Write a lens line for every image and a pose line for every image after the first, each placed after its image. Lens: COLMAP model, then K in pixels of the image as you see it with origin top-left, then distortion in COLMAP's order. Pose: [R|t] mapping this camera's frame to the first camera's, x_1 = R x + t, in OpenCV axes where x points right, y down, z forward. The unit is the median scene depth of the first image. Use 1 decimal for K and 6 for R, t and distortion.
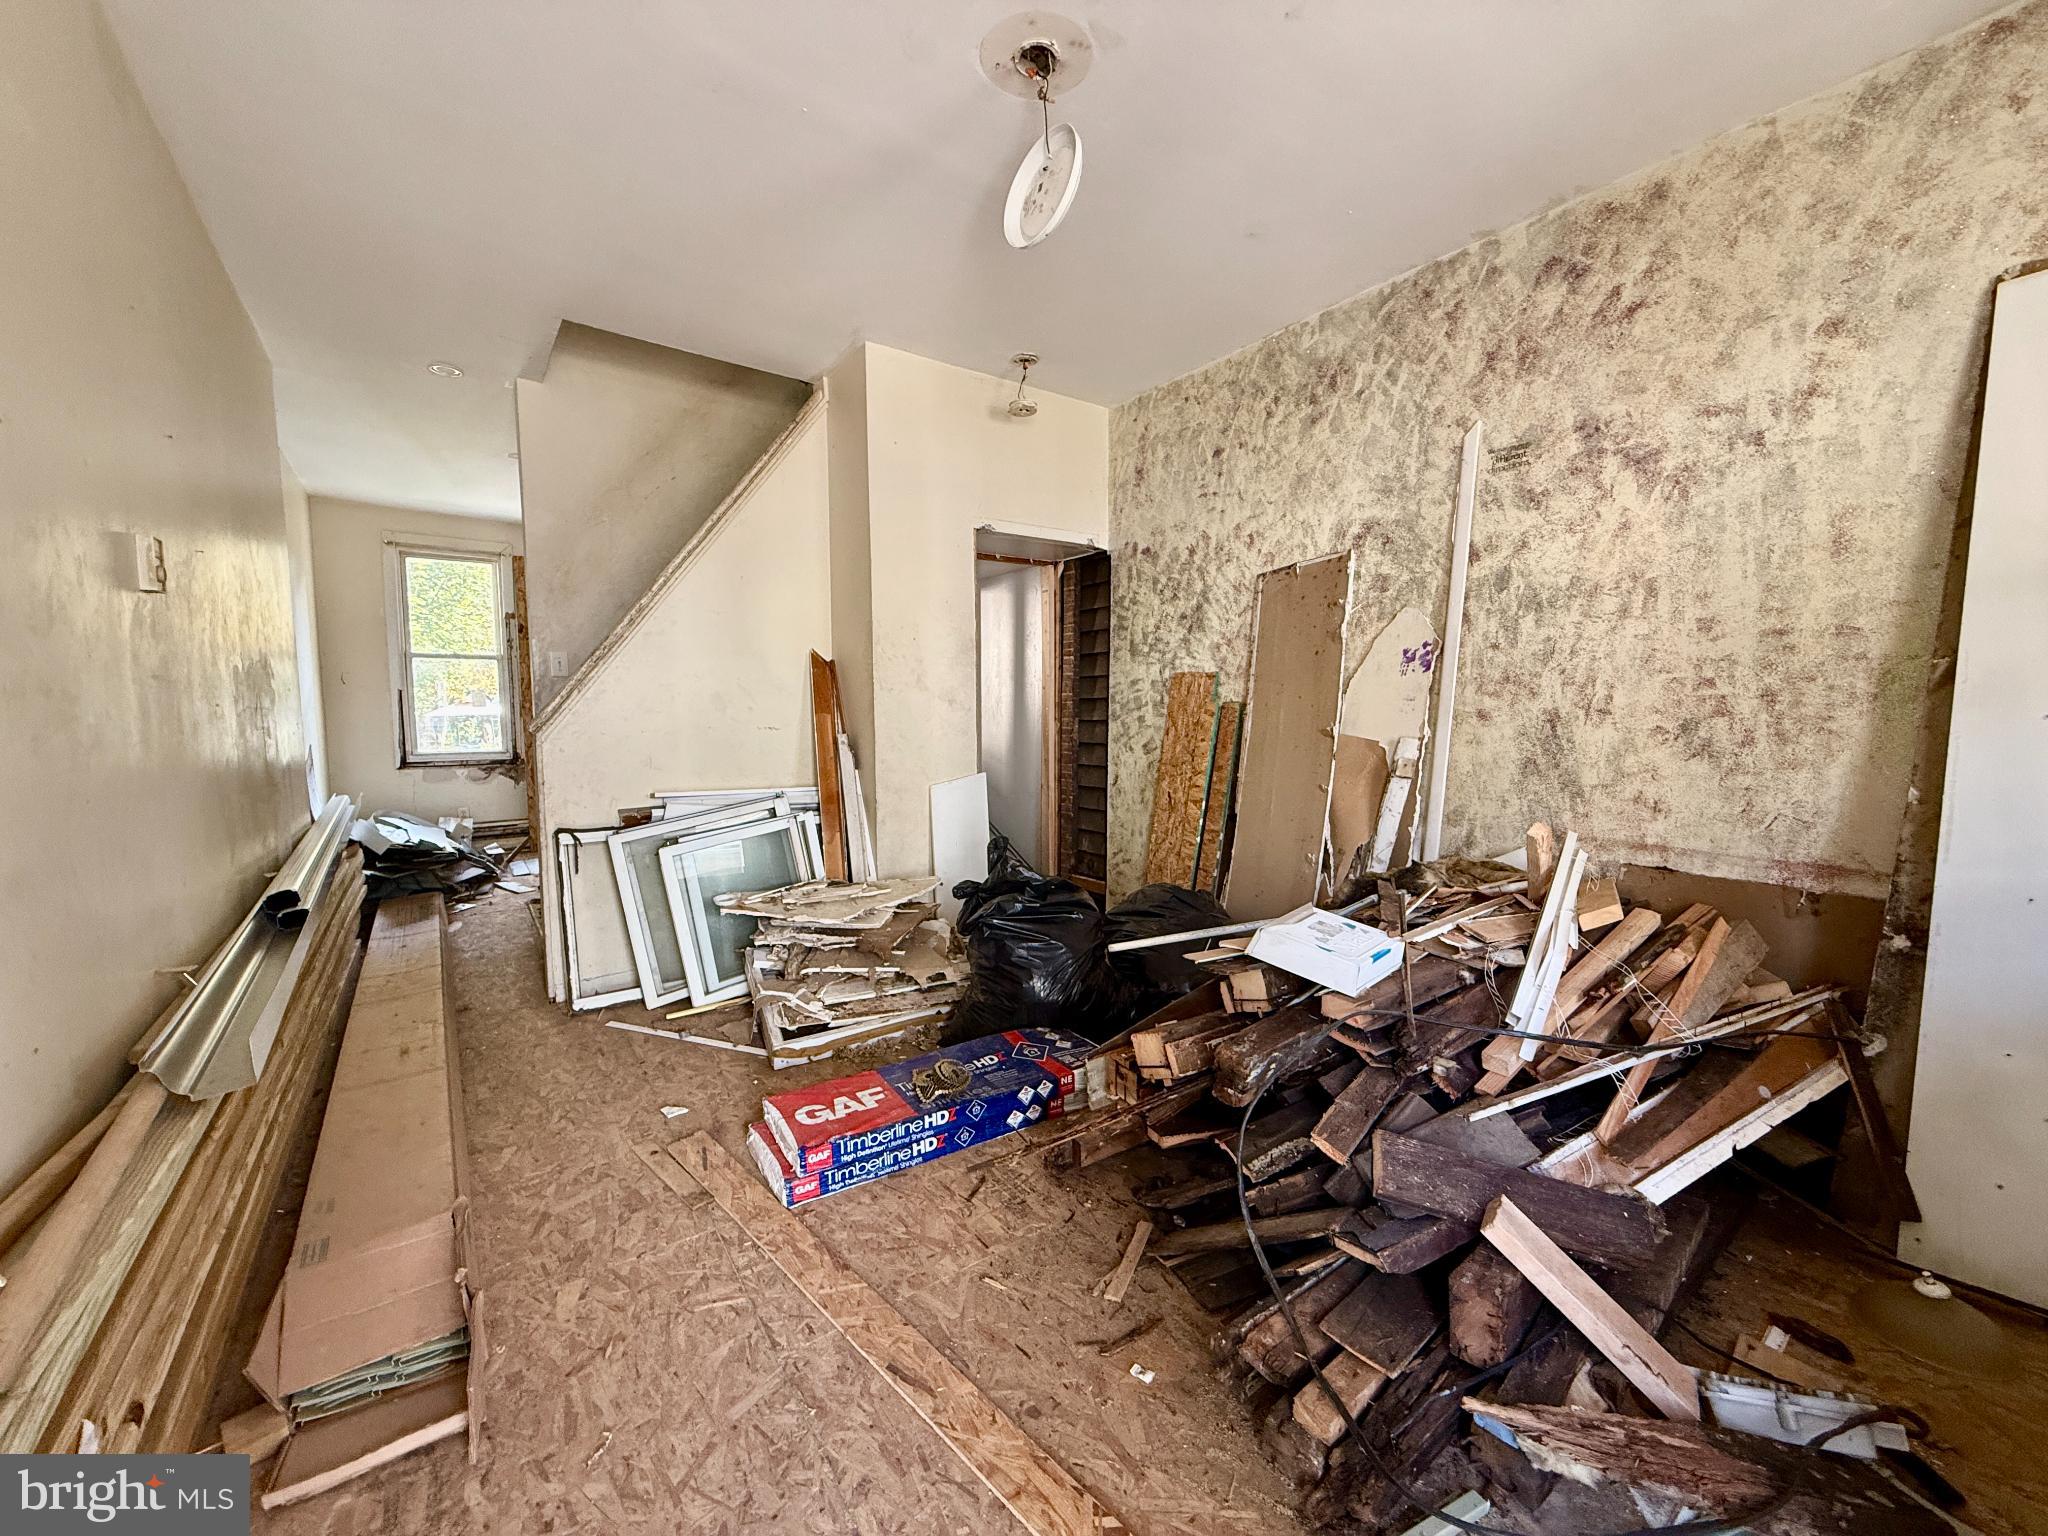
lens RADIAL K [[818.9, 0, 1026.6], [0, 818.9, 776.2], [0, 0, 1]] dist [-0.000362, 0.000157]
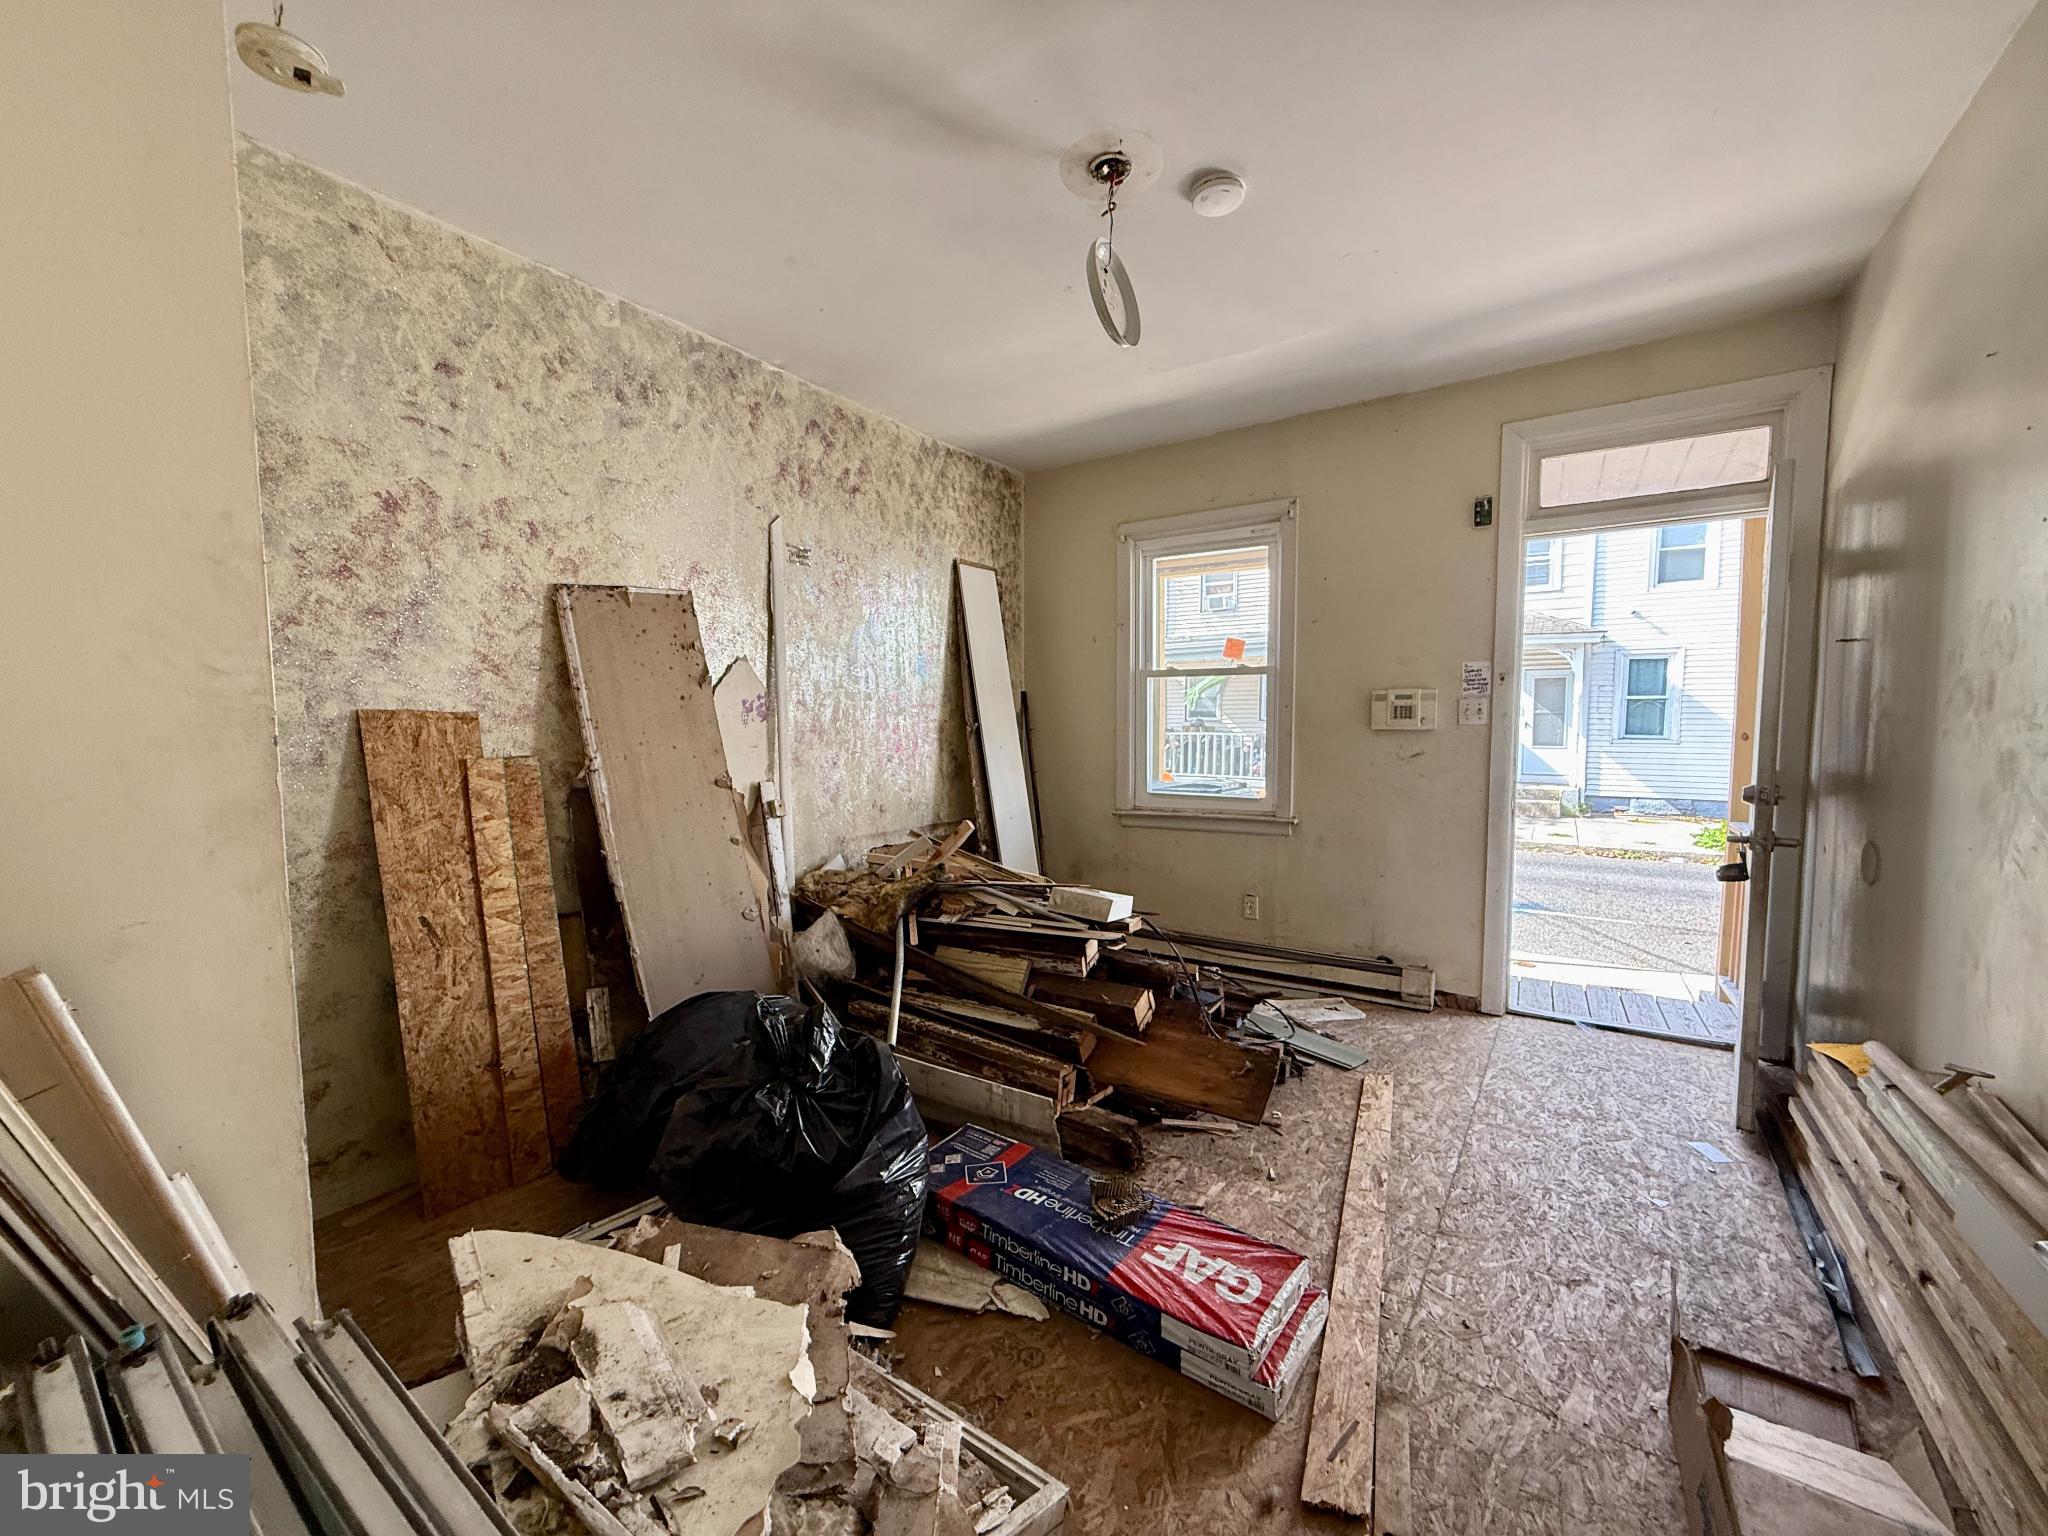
lens RADIAL K [[818.9, 0, 1017.4], [0, 818.9, 774.6], [0, 0, 1]] dist [-0.000362, 0.000157]
pose [[-0.354517, -0.058035, 0.933247, -0.849846], [0.088654, 0.991490, 0.095334, -0.164621], [-0.930837, 0.116534, -0.346355, 1.342055]]
